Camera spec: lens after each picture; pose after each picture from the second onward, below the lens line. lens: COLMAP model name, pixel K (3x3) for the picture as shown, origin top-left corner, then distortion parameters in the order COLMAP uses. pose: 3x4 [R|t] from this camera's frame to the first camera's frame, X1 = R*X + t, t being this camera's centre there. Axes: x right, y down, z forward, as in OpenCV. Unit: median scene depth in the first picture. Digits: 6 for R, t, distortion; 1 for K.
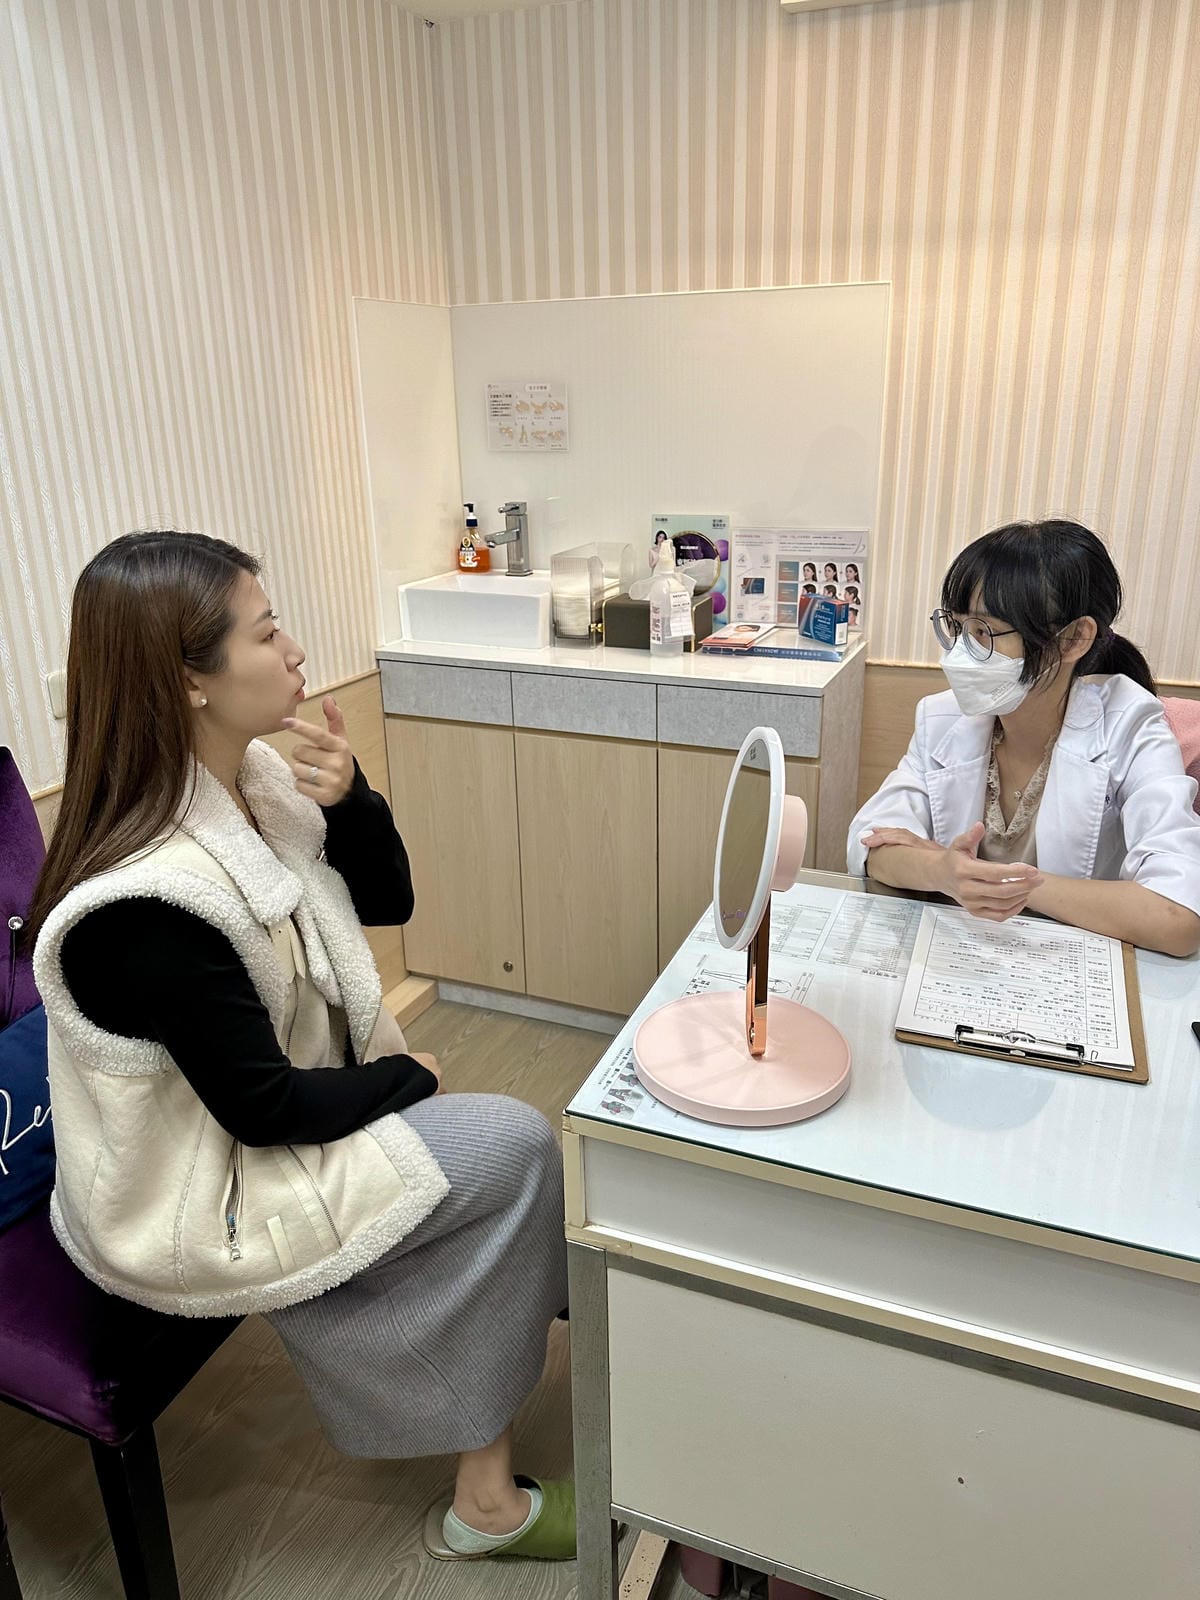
lens RADIAL K [[1123.4, 0, 600.0], [0, 1123.4, 800.0], [0, 0, 1]] dist [-0.005873, -0.003327]
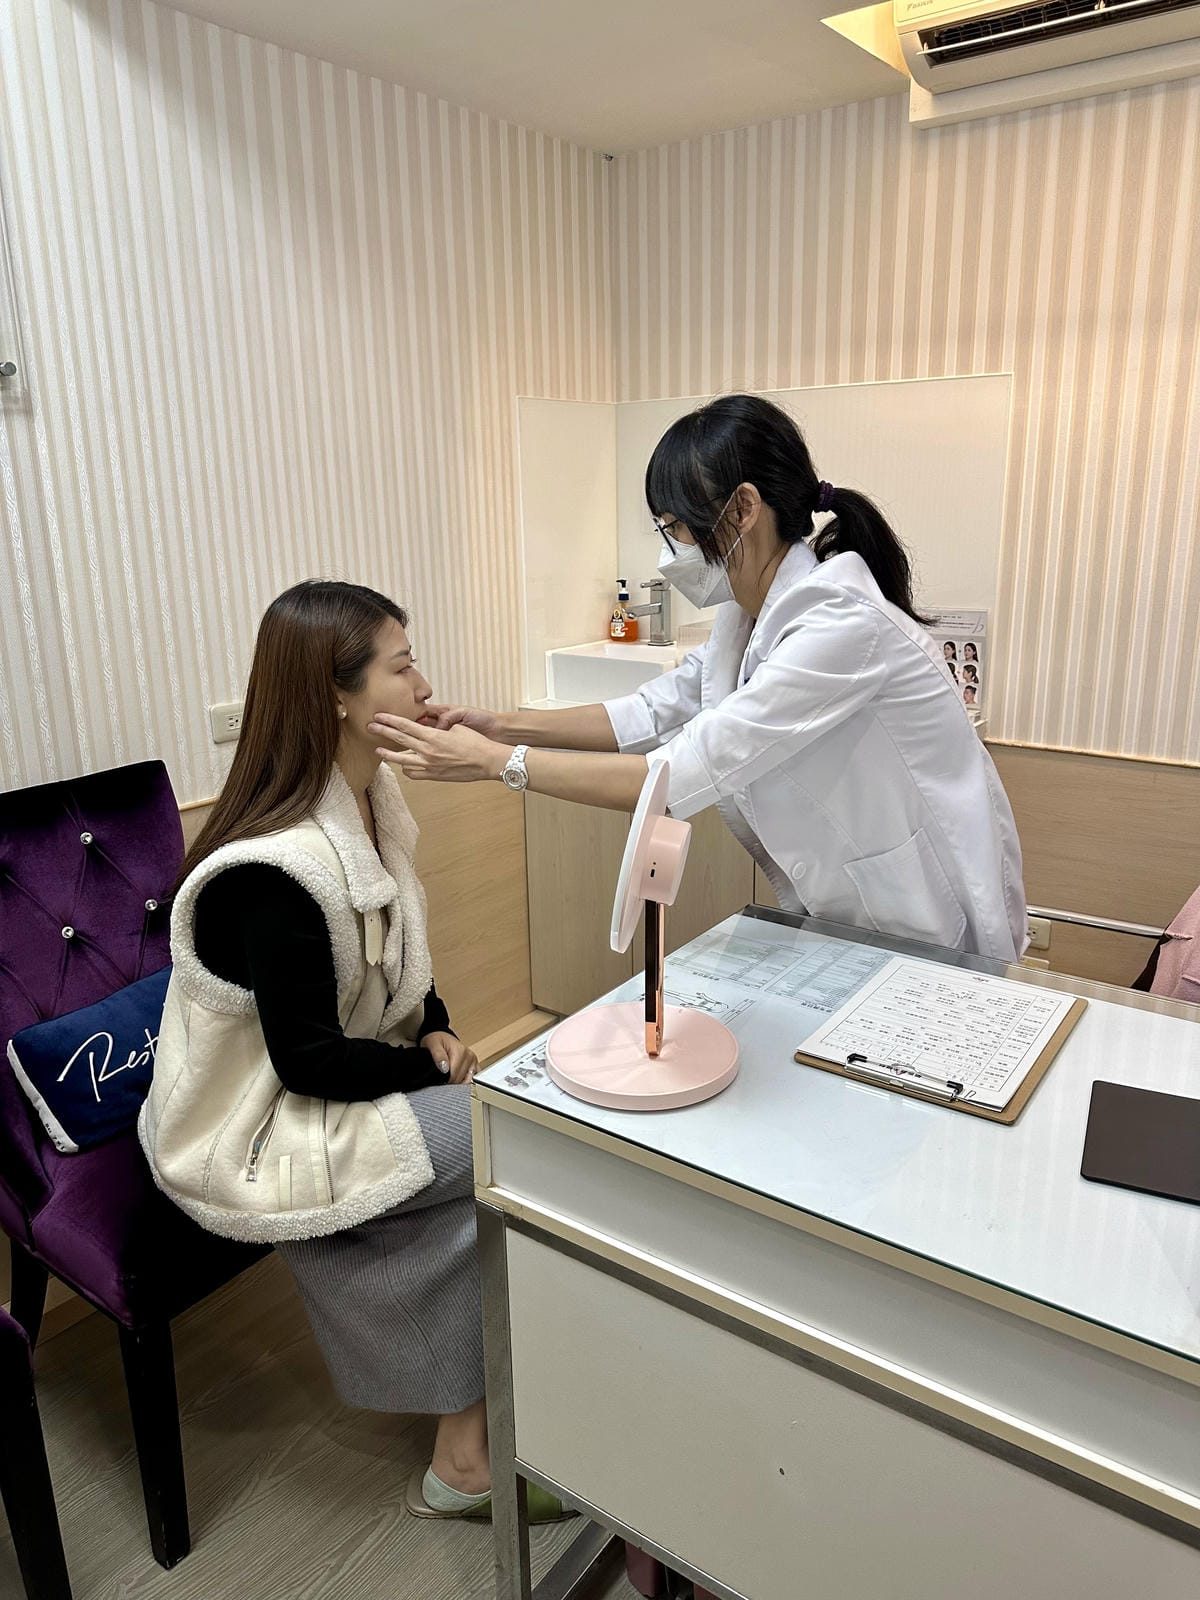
lens RADIAL K [[1108.2, 0, 600.0], [0, 1108.2, 800.0], [0, 0, 1]] dist [0.032618, -0.040432]
pose [[0.971789, 0.065052, -0.226703, 0.231968], [-0.080436, 0.994995, -0.059287, 0.031026], [0.221712, 0.075849, 0.972158, -0.080004]]
